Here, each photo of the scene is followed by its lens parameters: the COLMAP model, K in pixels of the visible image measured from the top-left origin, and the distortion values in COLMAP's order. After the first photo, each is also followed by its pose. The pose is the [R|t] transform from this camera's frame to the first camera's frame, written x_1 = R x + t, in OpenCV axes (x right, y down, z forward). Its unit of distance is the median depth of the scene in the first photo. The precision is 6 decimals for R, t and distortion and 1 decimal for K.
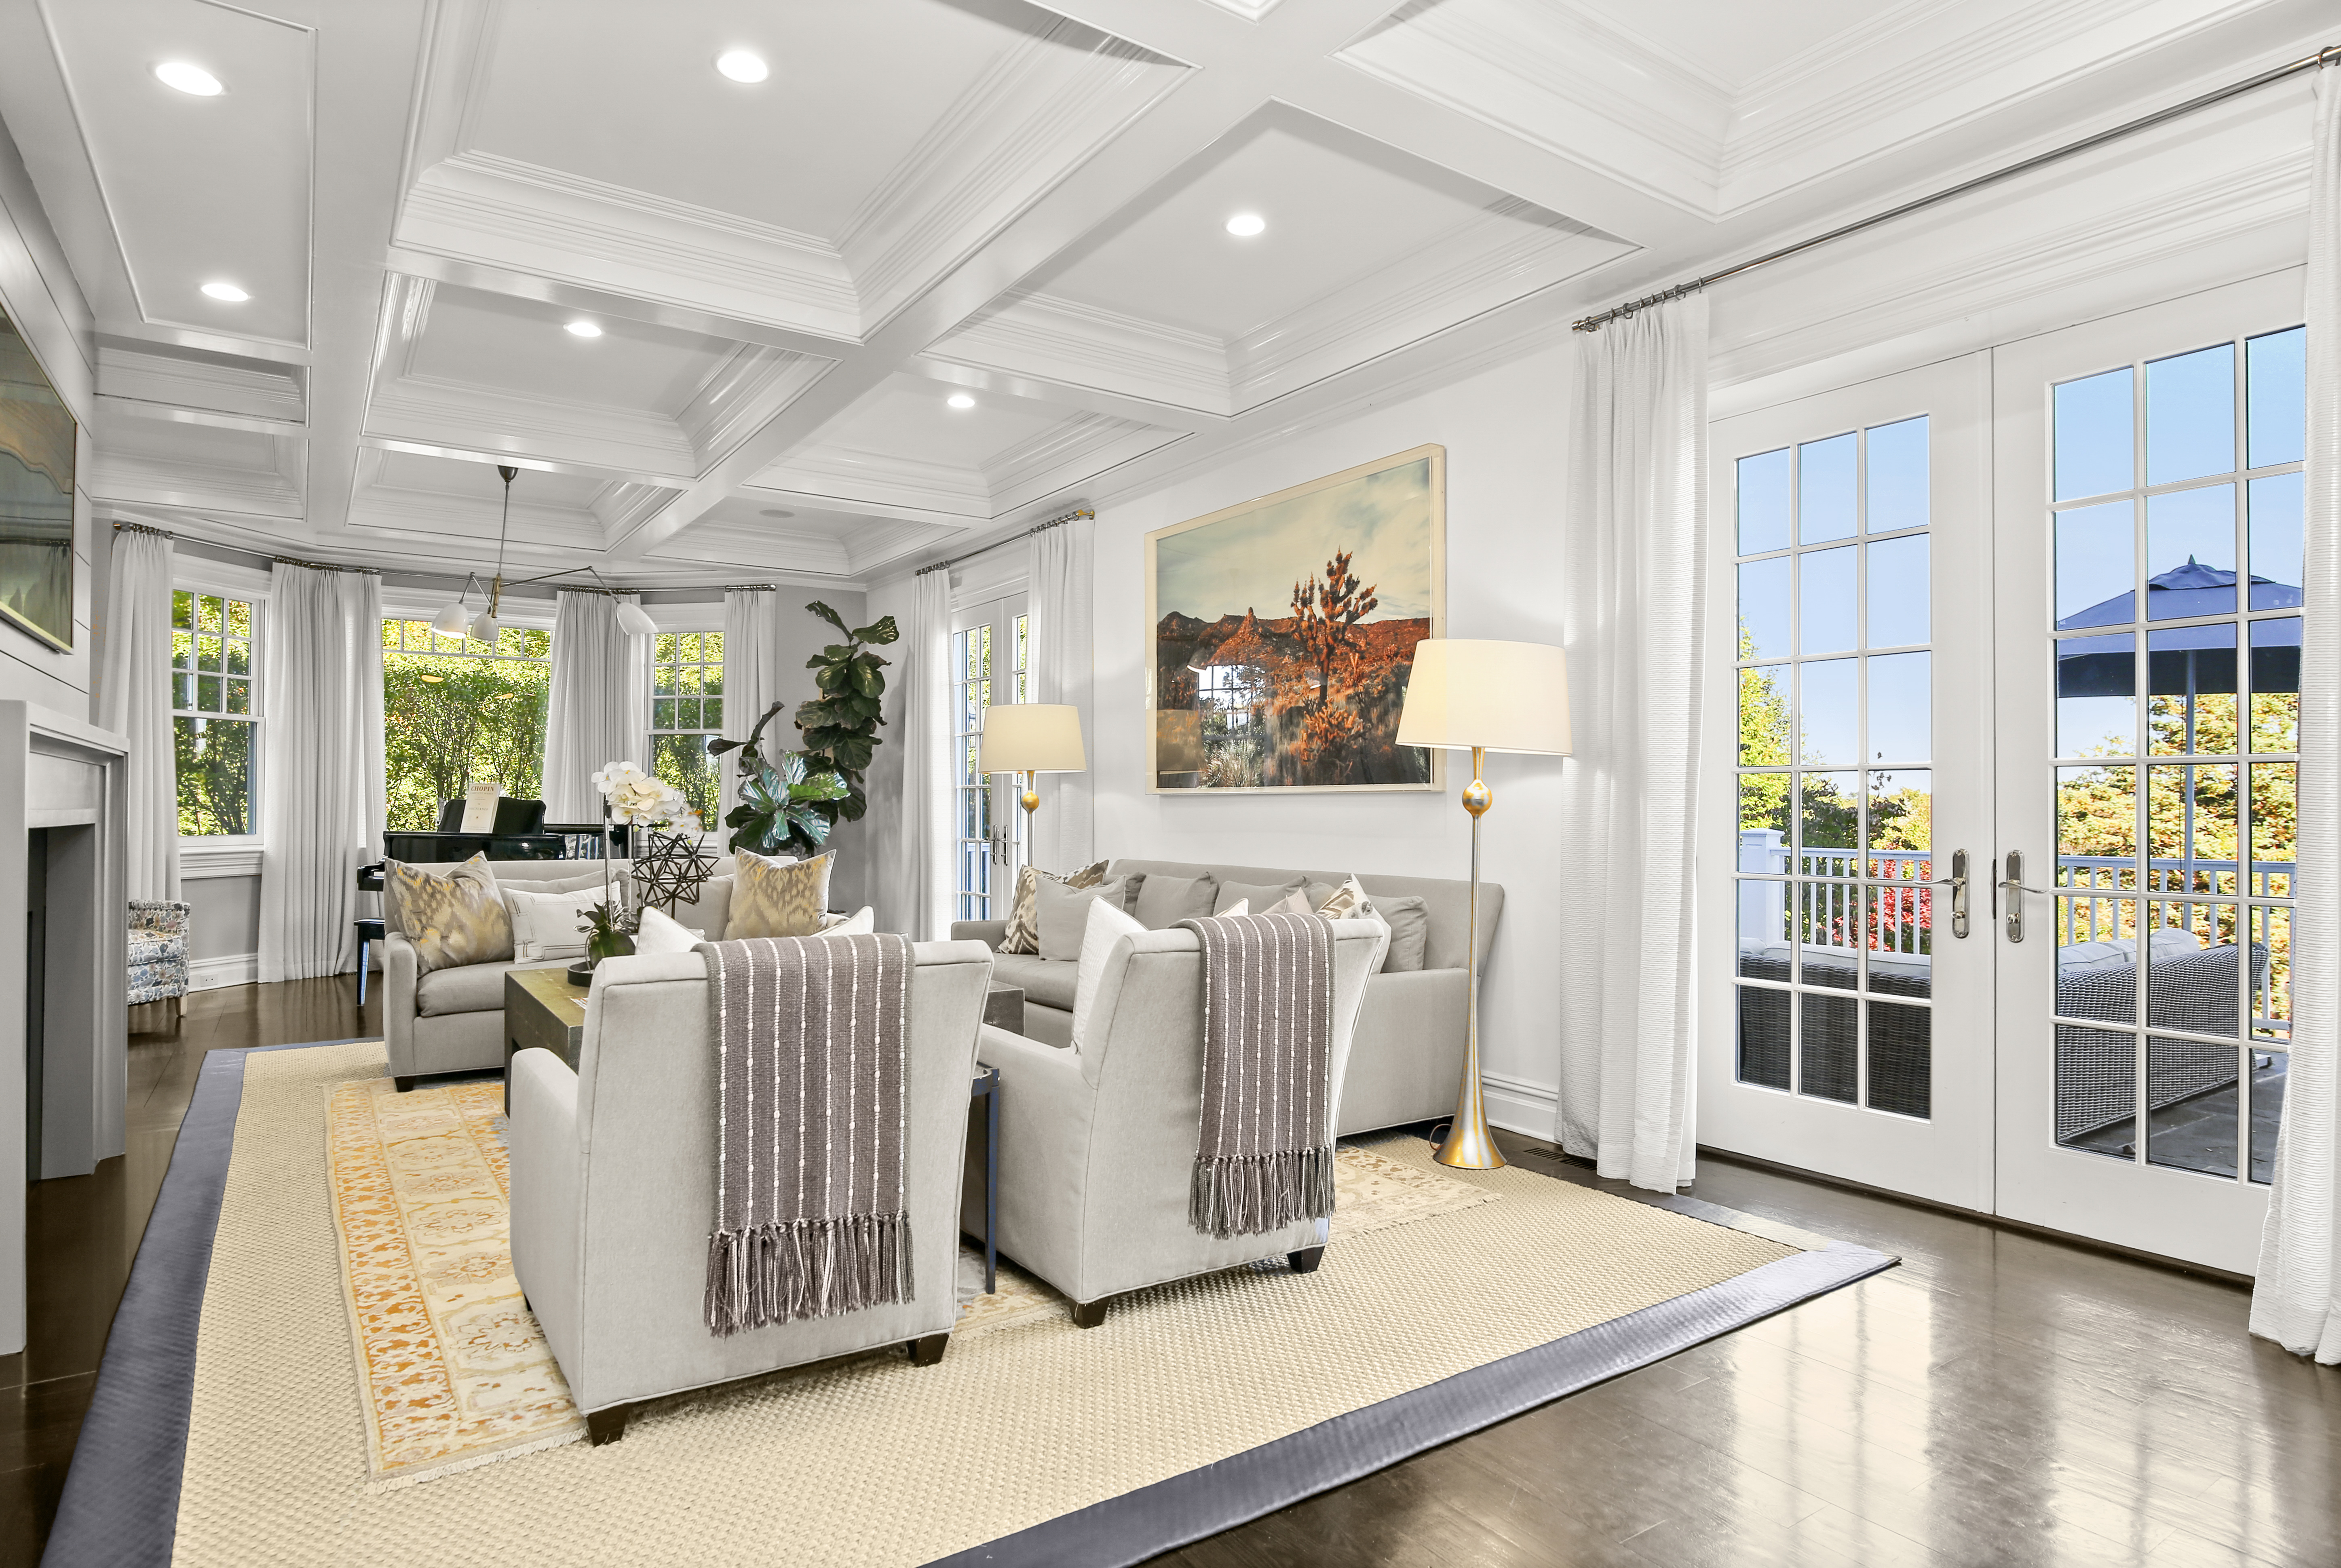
lens RADIAL K [[1270.5, 0, 1158.9], [0, 1270.5, 799.0], [0, 0, 1]] dist [-0.027919, 0.000037]
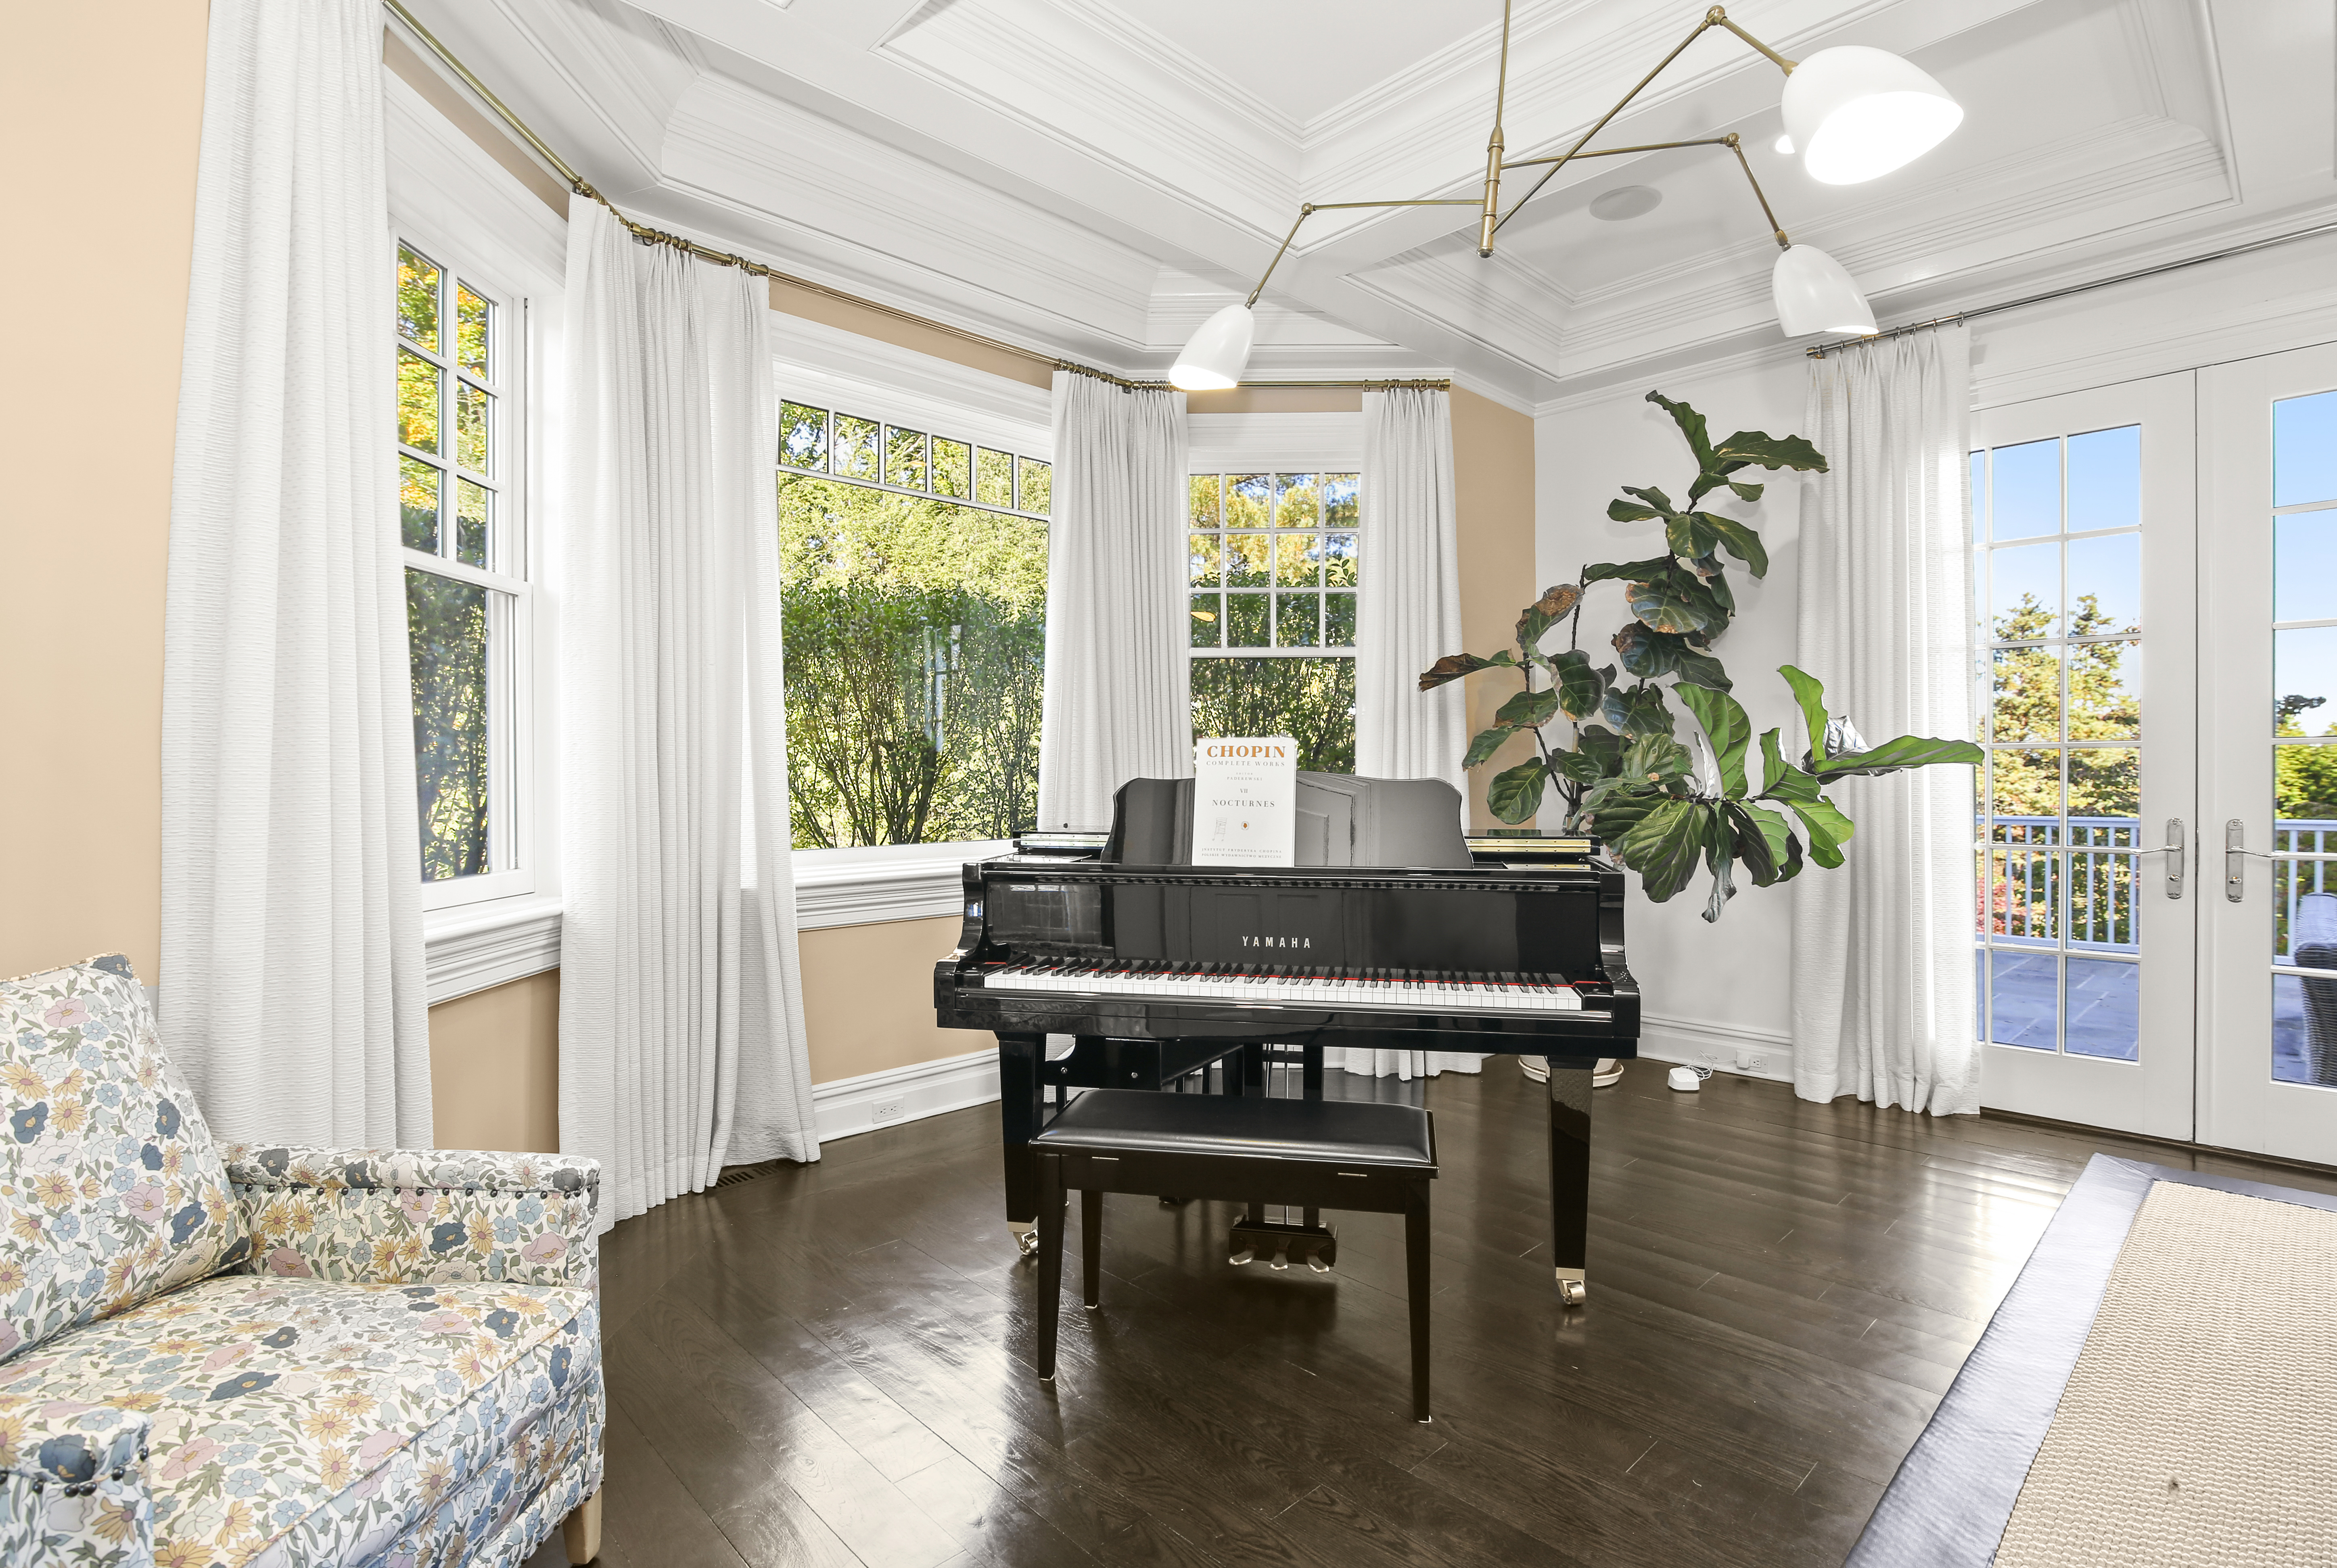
lens RADIAL K [[1117.1, 0, 1168.5], [0, 1117.1, 784.0], [0, 0, 1]] dist [-0.001858, -0.000501]
pose [[0.985173, -0.009326, 0.171307, -0.765405], [0.006984, 0.999874, 0.014273, -0.003469], [-0.171419, -0.012865, 0.985114, 0.809942]]
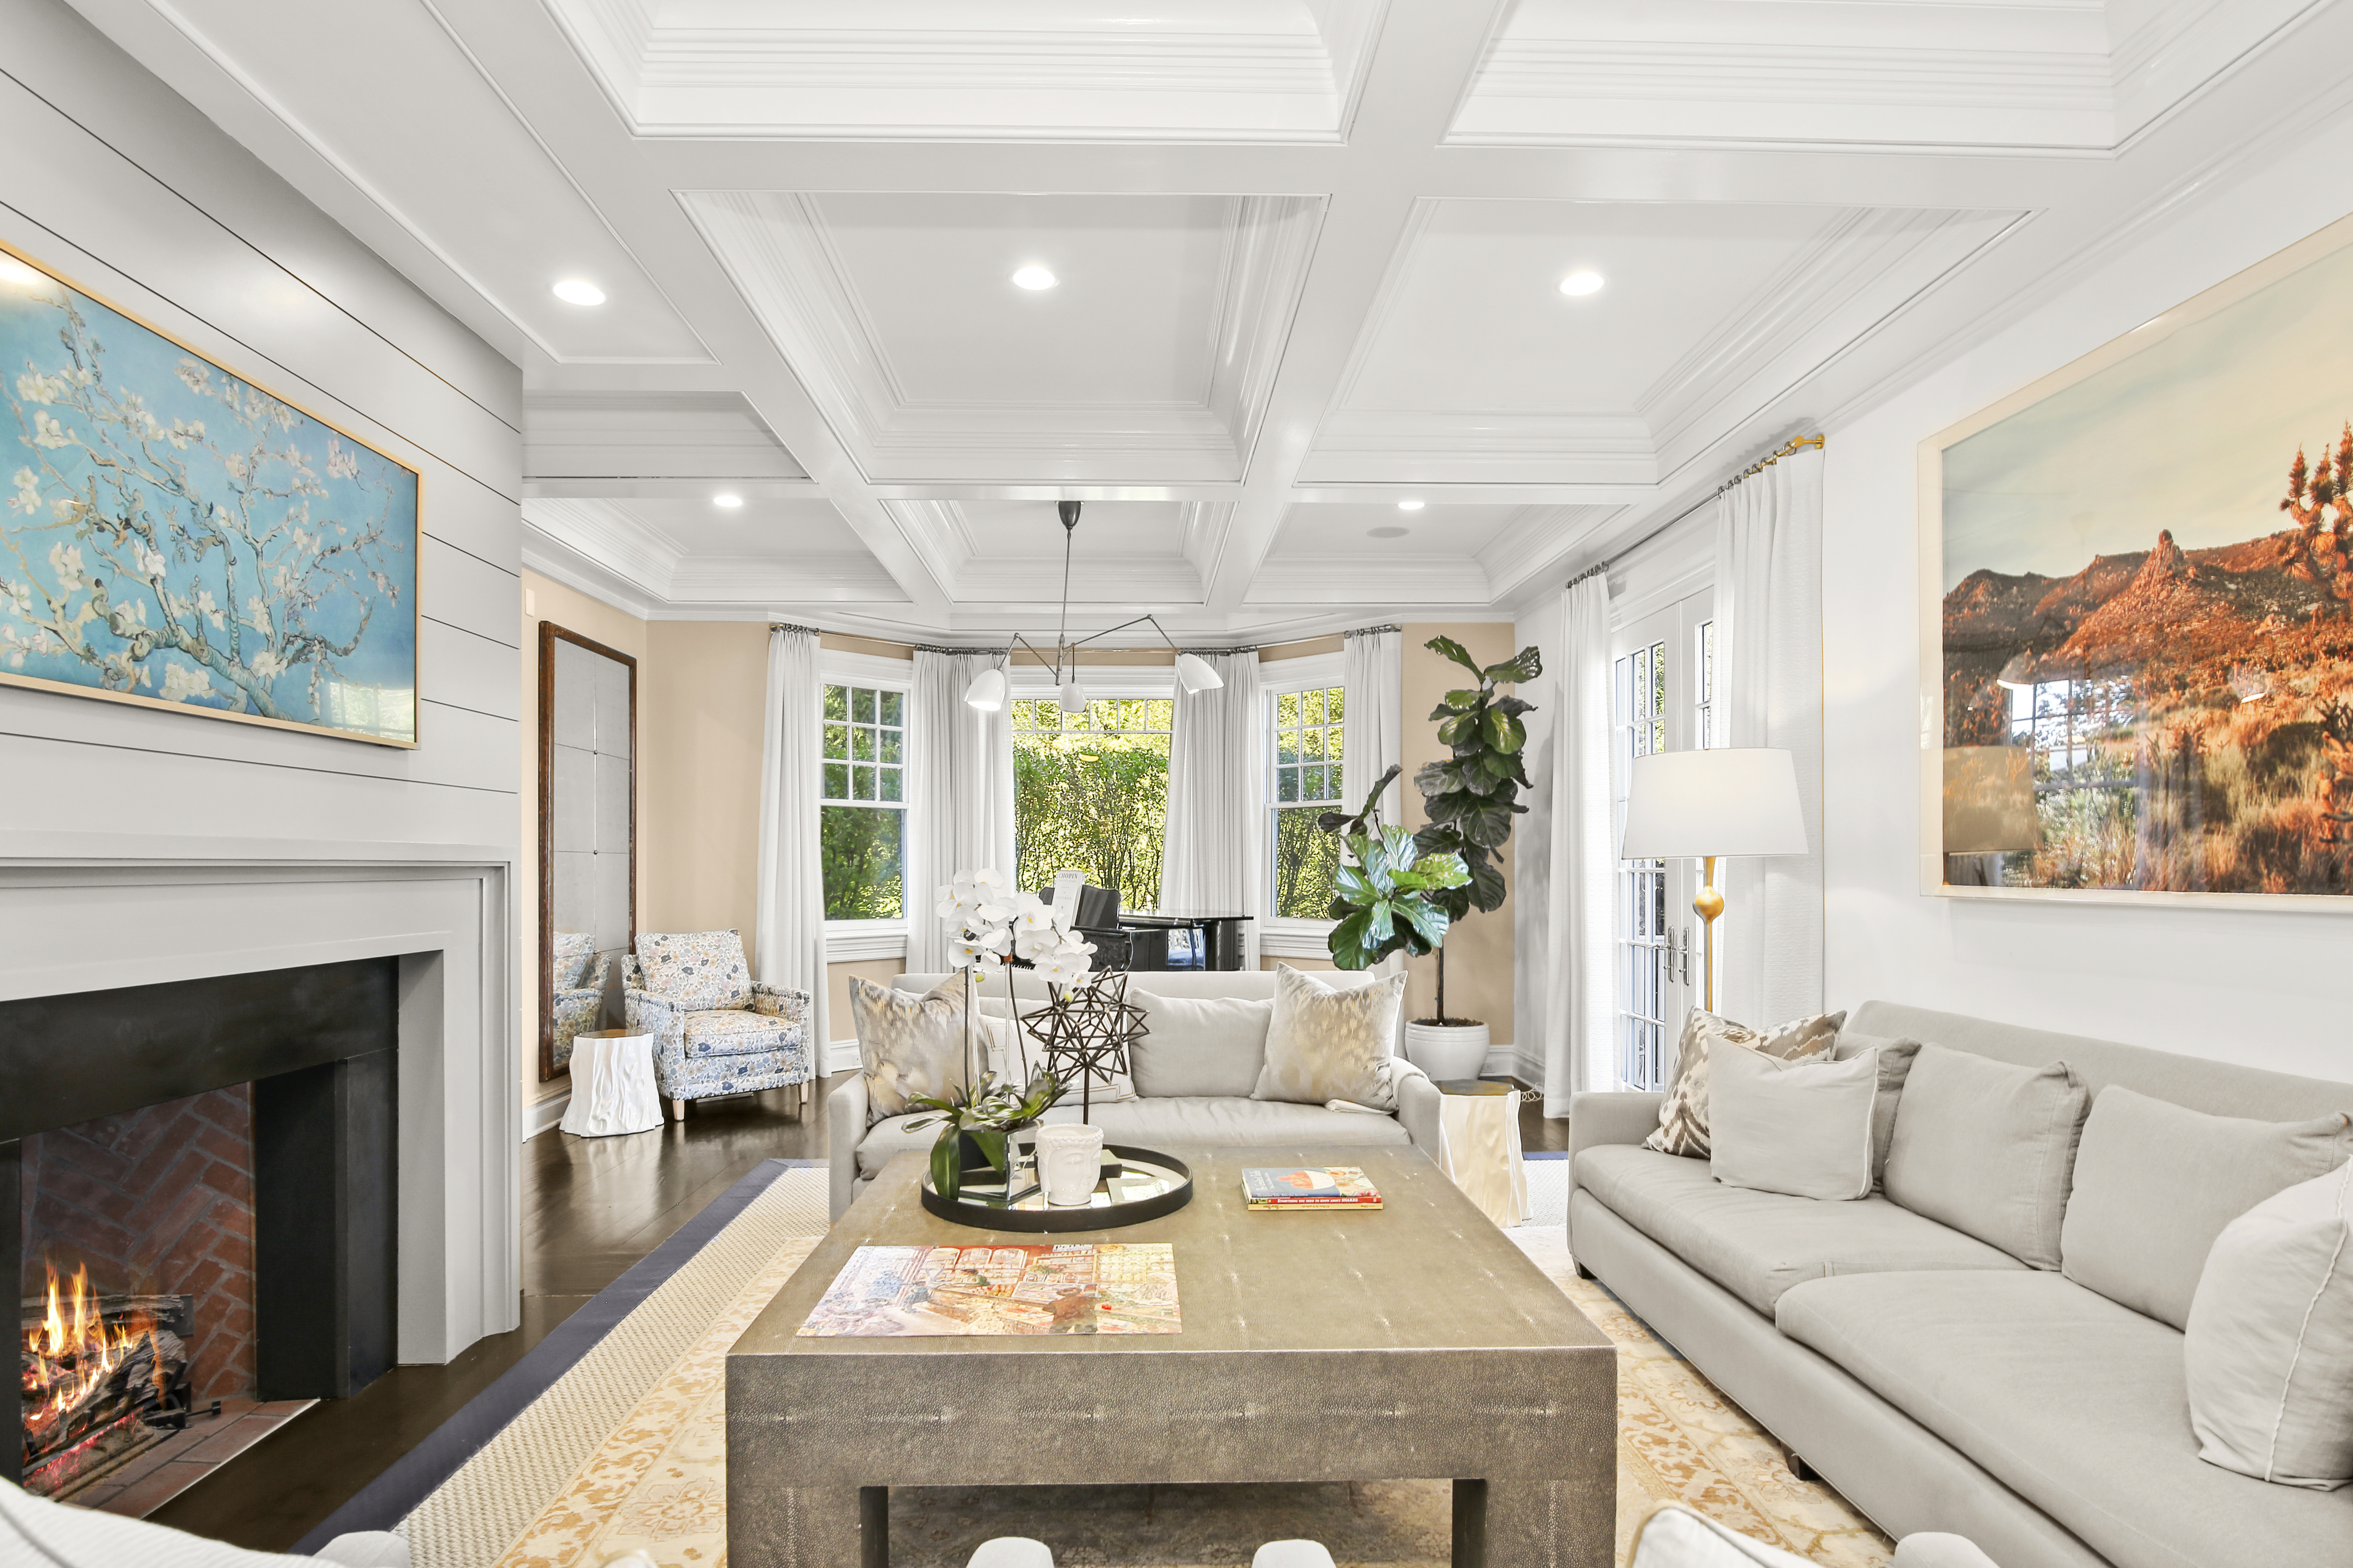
lens RADIAL K [[1228.0, 0, 1161.6], [0, 1228.0, 868.1], [0, 0, 1]] dist [-0.006995, -0.001096]
pose [[0.841647, -0.002865, -0.540021, -0.000425], [0.007463, 0.999952, 0.006327, -0.023169], [0.539977, -0.009355, 0.841628, 0.355548]]
